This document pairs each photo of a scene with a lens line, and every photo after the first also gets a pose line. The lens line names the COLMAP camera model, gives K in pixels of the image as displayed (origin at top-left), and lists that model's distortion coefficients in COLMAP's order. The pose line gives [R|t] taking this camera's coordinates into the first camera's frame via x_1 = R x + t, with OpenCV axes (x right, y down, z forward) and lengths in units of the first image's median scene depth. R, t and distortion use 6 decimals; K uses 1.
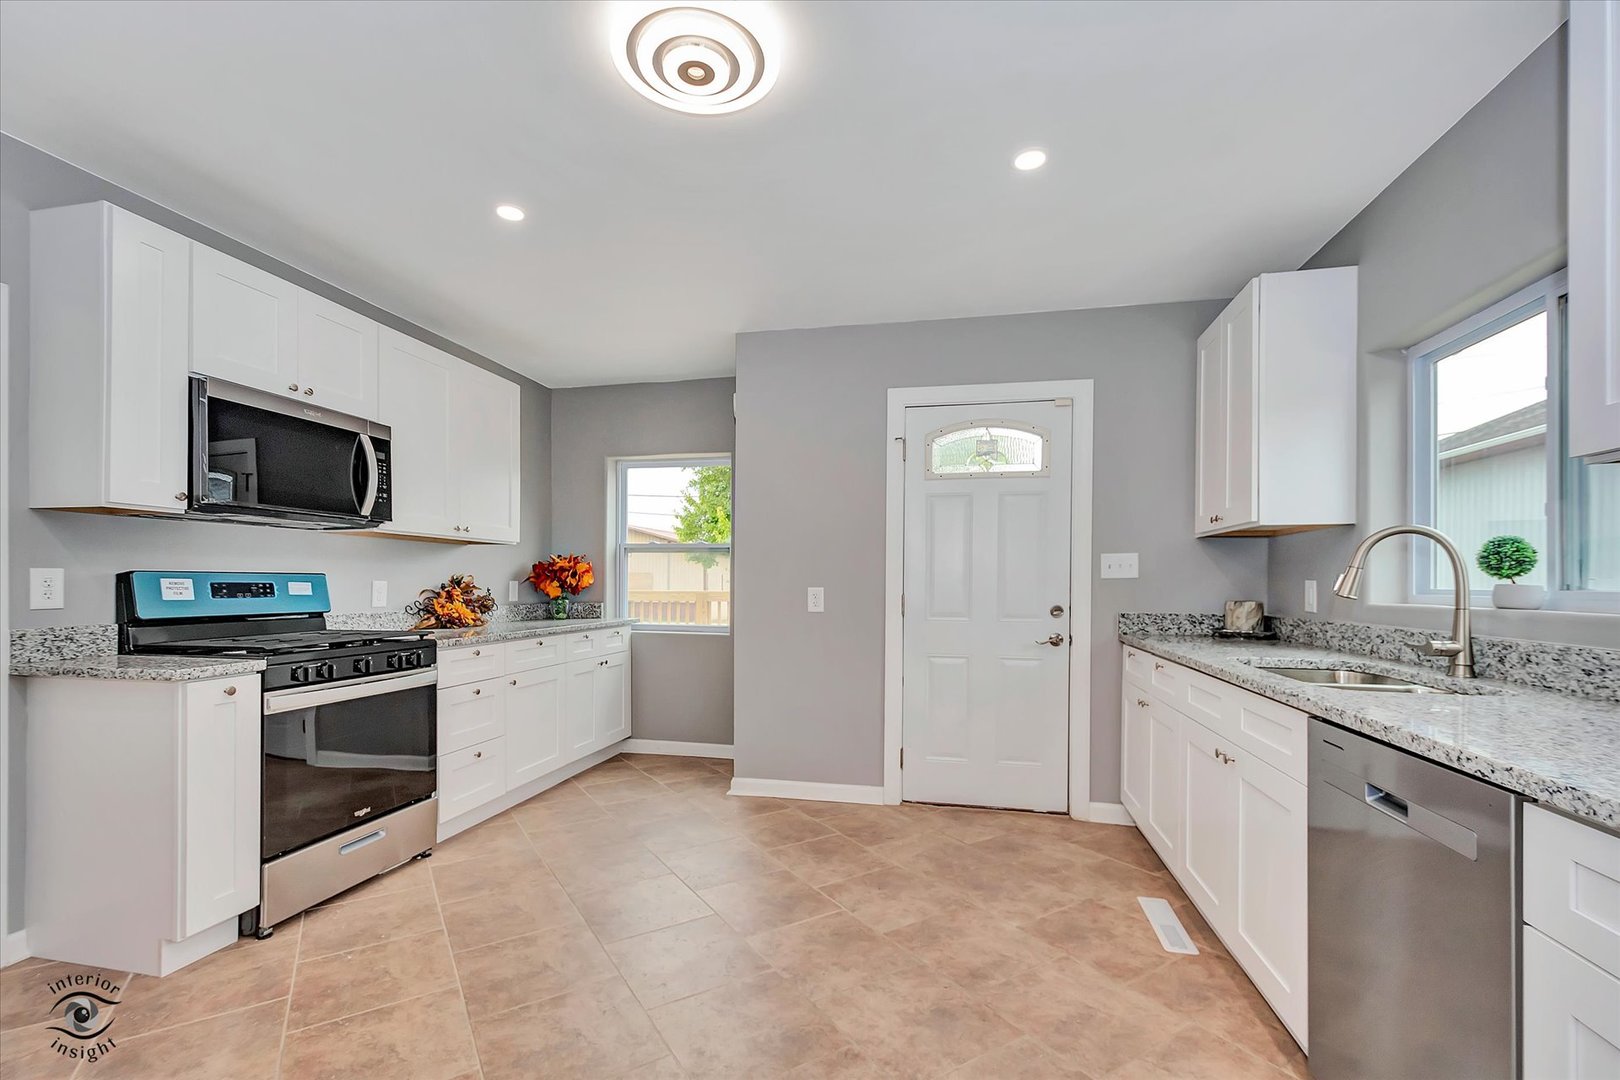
lens RADIAL K [[718.2, 0, 804.2], [0, 718.2, 587.0], [0, 0, 1]] dist [0.010596, -0.000747]
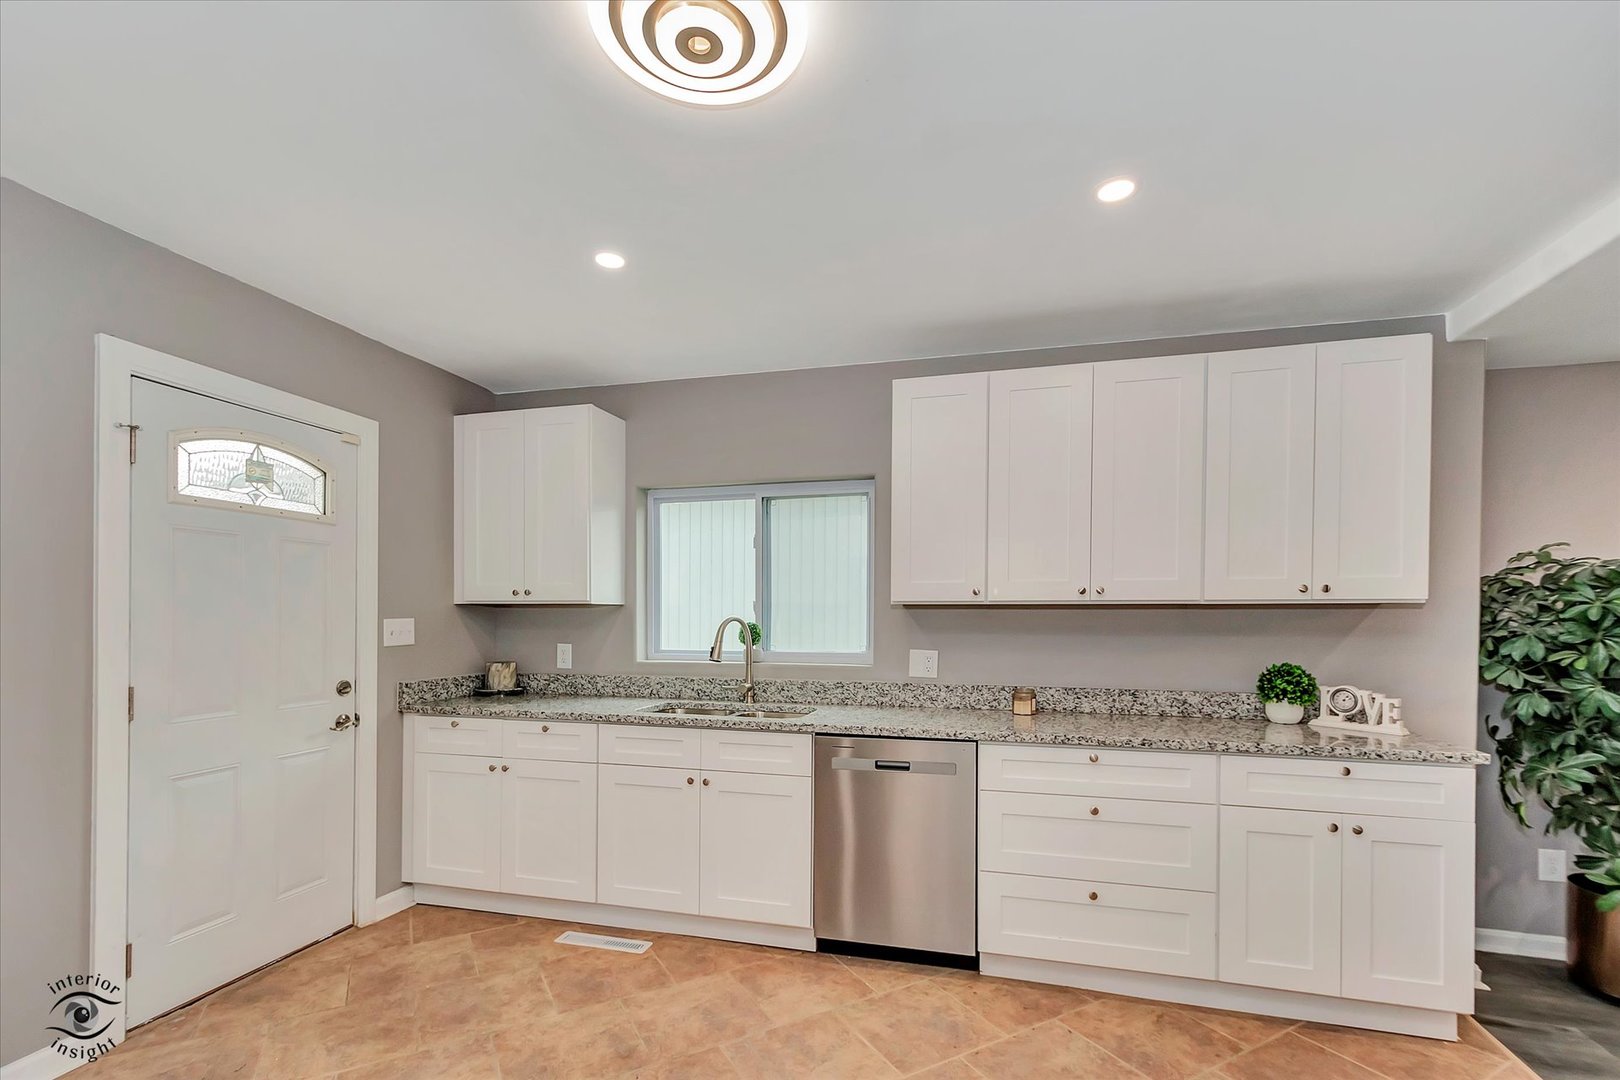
lens RADIAL K [[725.0, 0, 815.7], [0, 725.0, 621.3], [0, 0, 1]] dist [0.004480, 0.000034]
pose [[0.031424, -0.011483, 0.999440, -0.509668], [0.002314, 0.999932, 0.011416, -0.056205], [-0.999503, 0.001954, 0.031448, 0.463172]]
